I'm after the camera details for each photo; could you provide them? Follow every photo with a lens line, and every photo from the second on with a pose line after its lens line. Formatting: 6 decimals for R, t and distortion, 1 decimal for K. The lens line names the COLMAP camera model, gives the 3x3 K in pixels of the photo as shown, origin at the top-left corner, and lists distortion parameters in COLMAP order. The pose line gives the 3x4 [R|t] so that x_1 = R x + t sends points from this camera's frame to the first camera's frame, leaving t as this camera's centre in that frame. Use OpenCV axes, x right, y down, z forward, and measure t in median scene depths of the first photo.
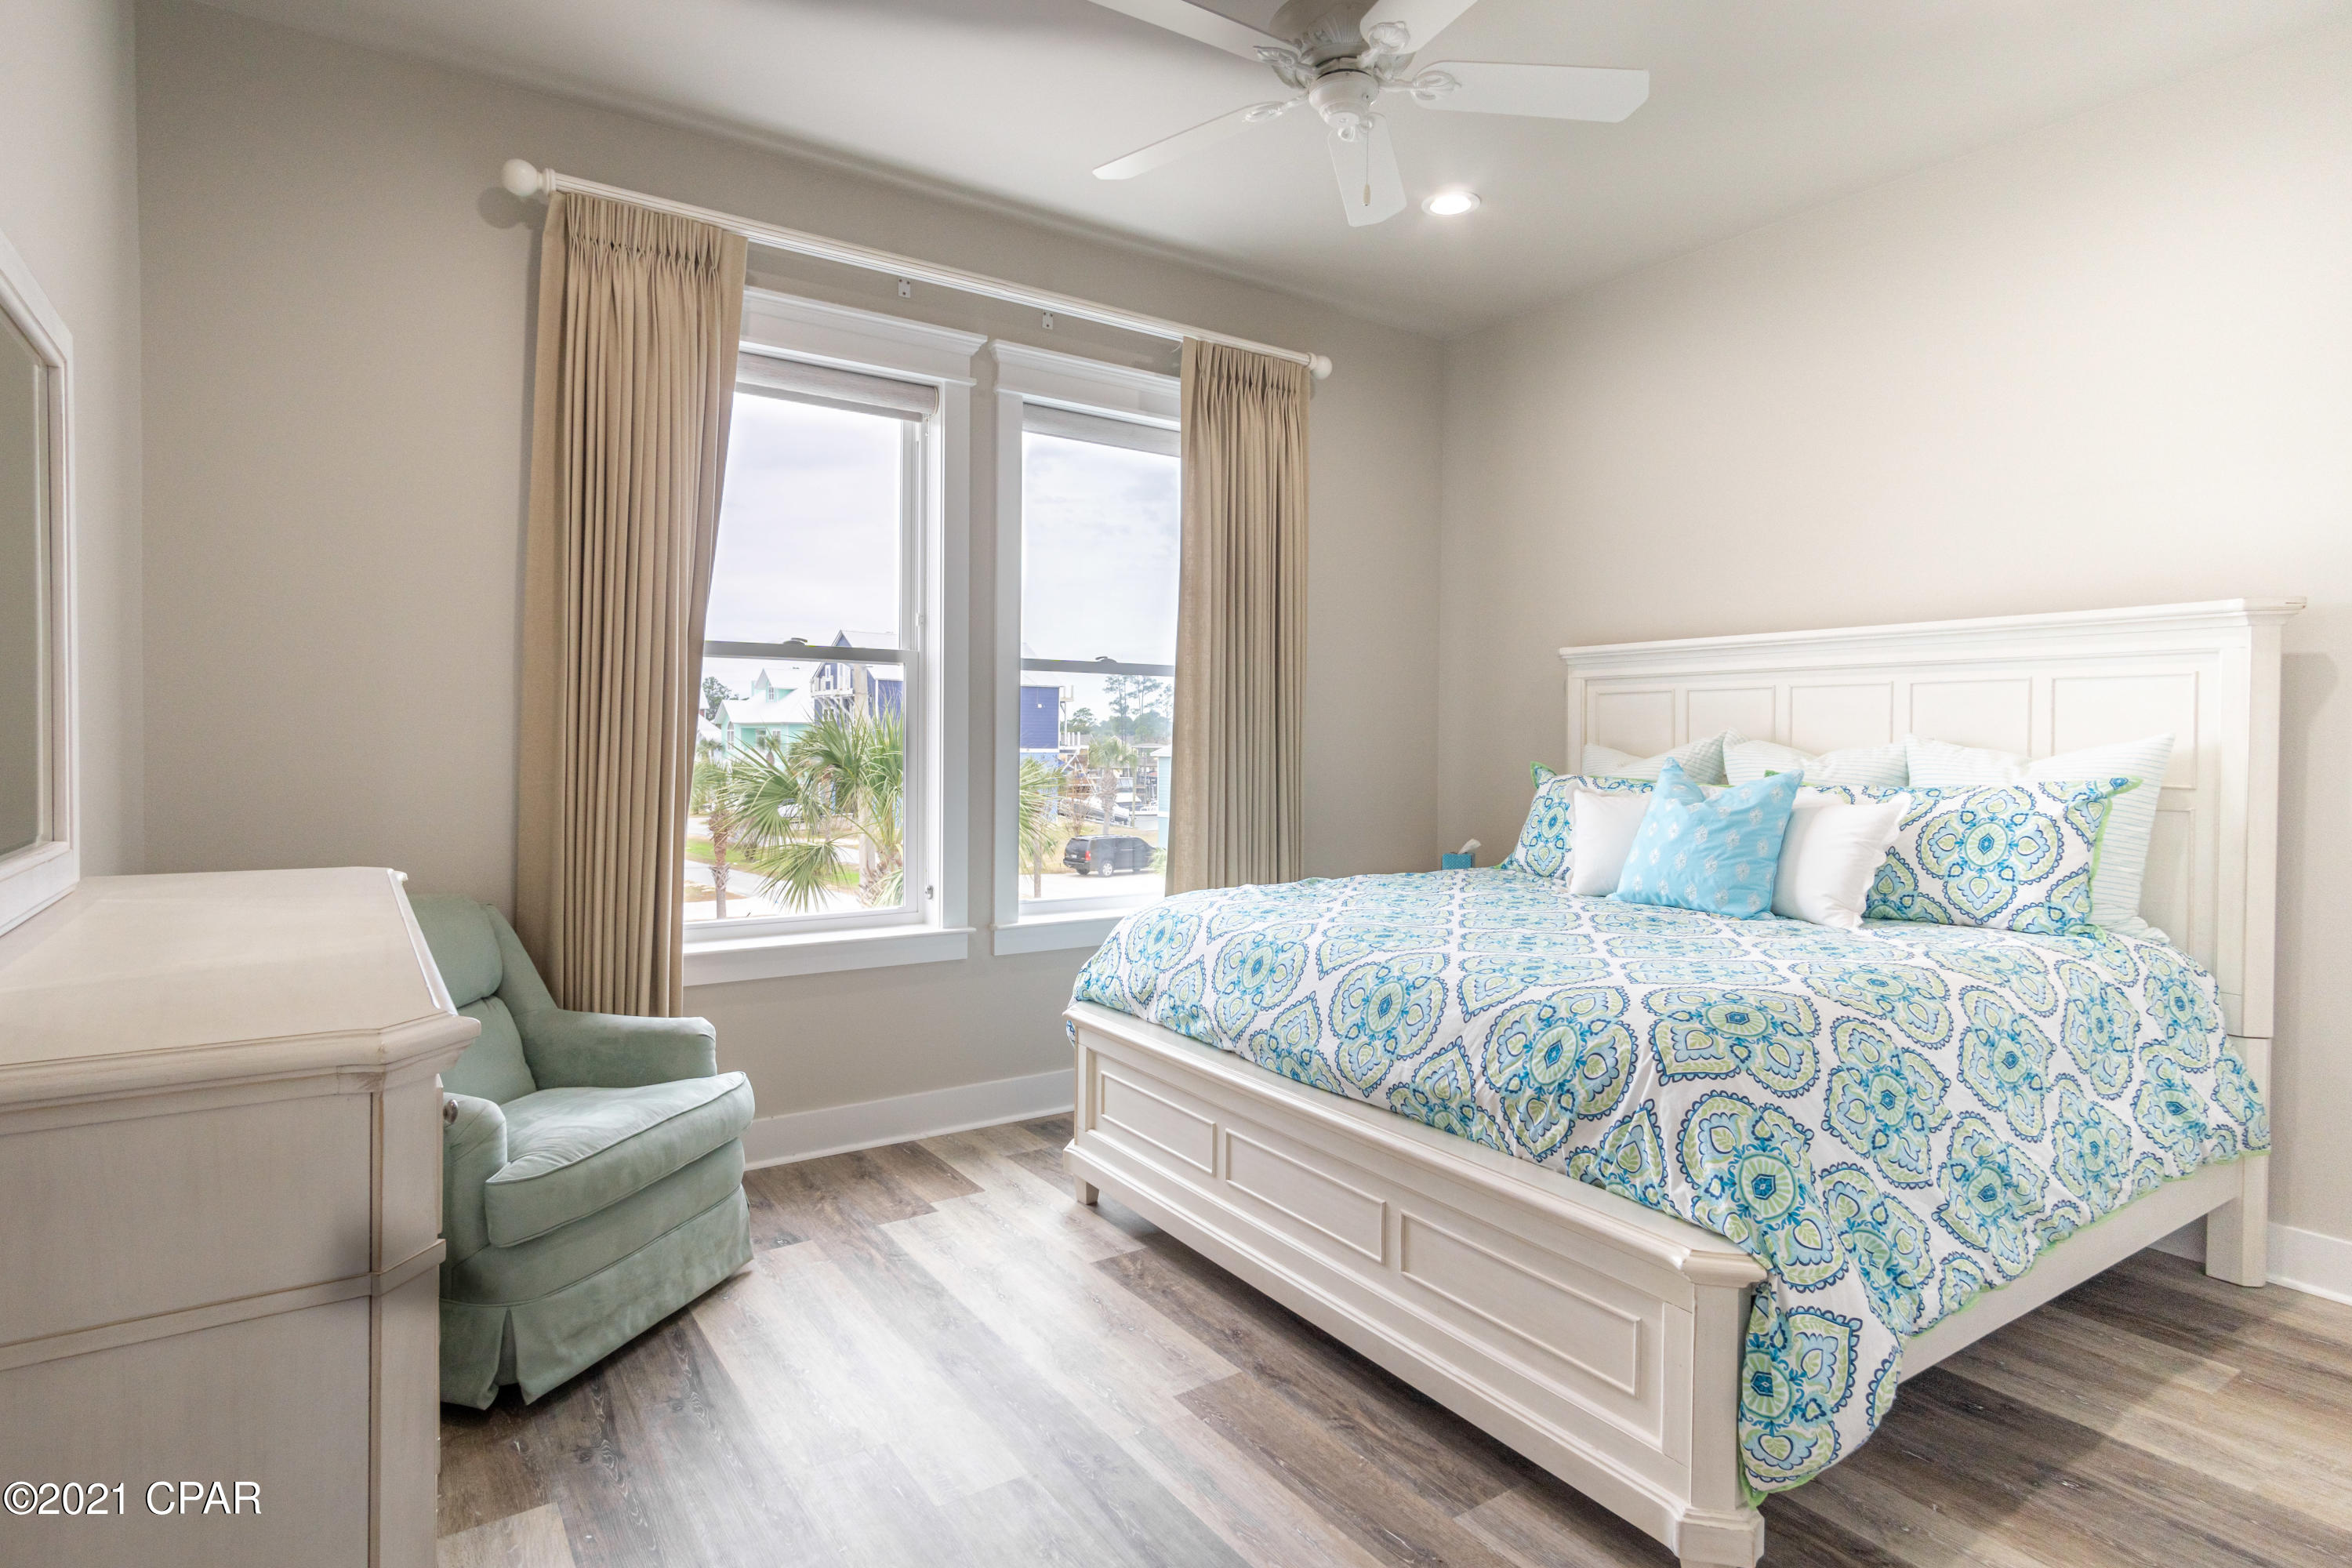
lens RADIAL K [[1241.7, 0, 1176.0], [0, 1241.7, 784.0], [0, 0, 1]] dist [0.039199, 0.000241]
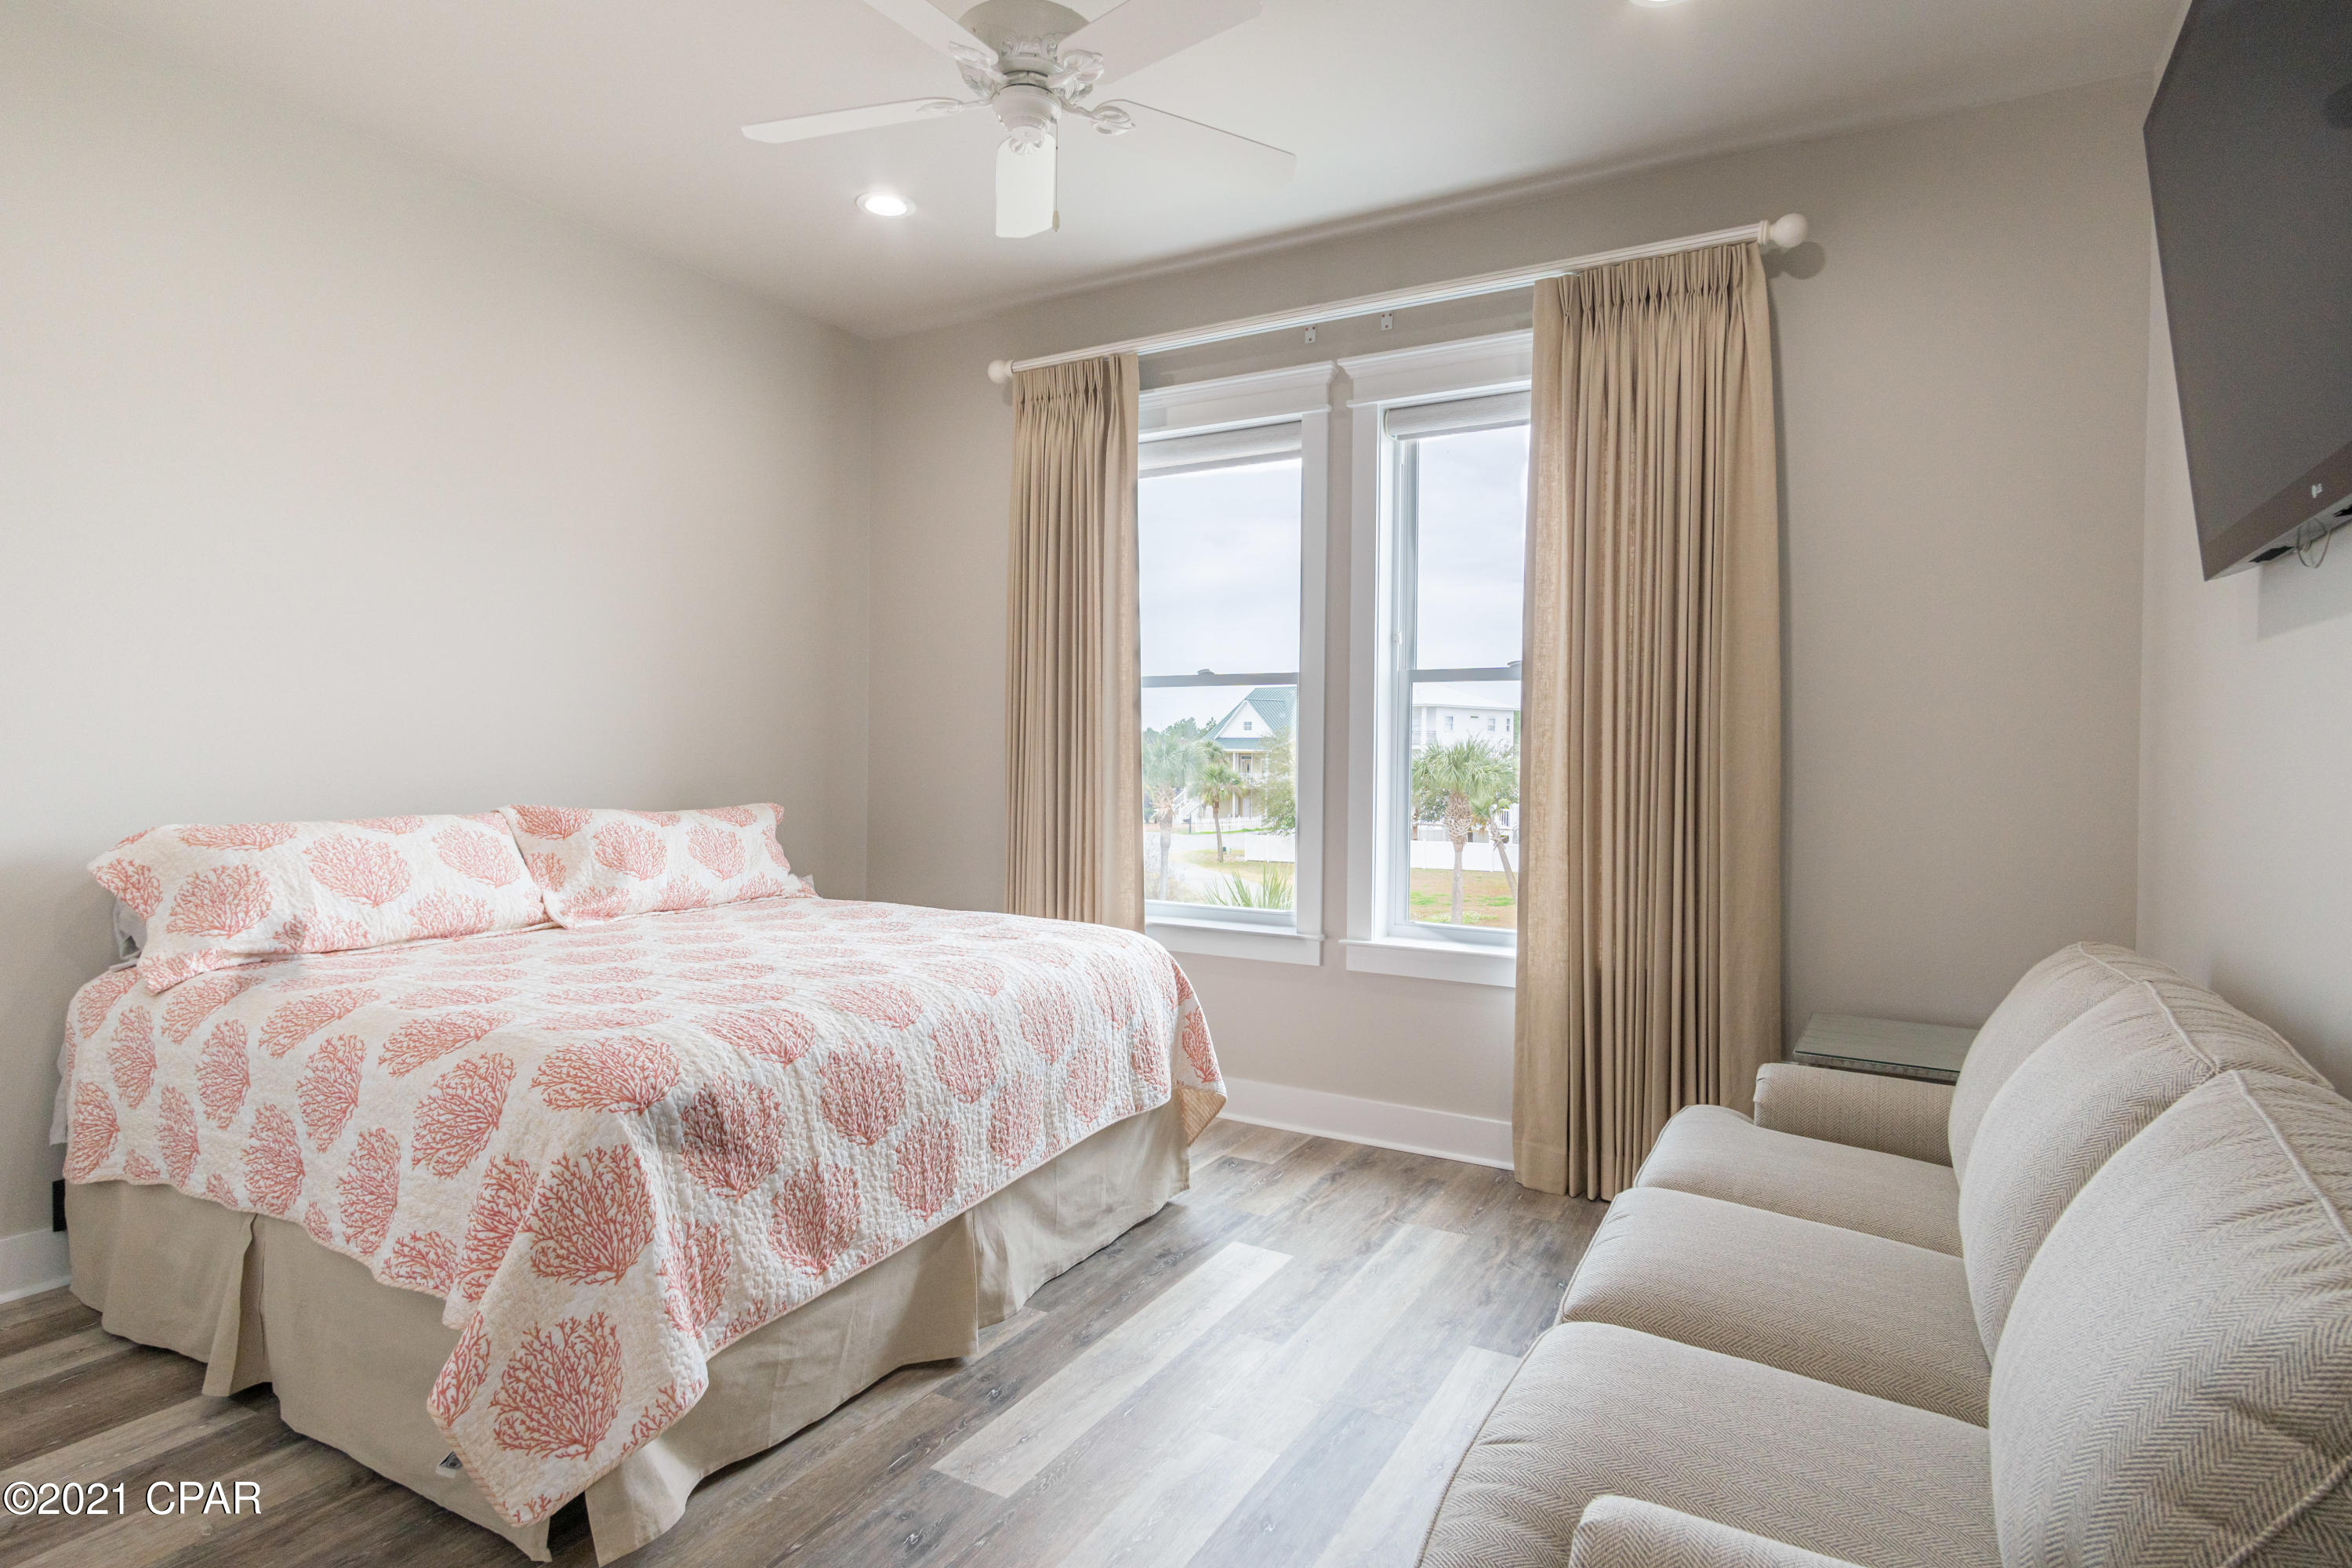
lens RADIAL K [[1224.7, 0, 1190.7], [0, 1224.7, 775.4], [0, 0, 1]] dist [0.002940, 0.001147]
pose [[0.466211, 0.001610, -0.884672, 0.702747], [-0.024349, 0.999643, -0.011012, -0.004796], [0.884339, 0.026674, 0.466084, 0.453473]]
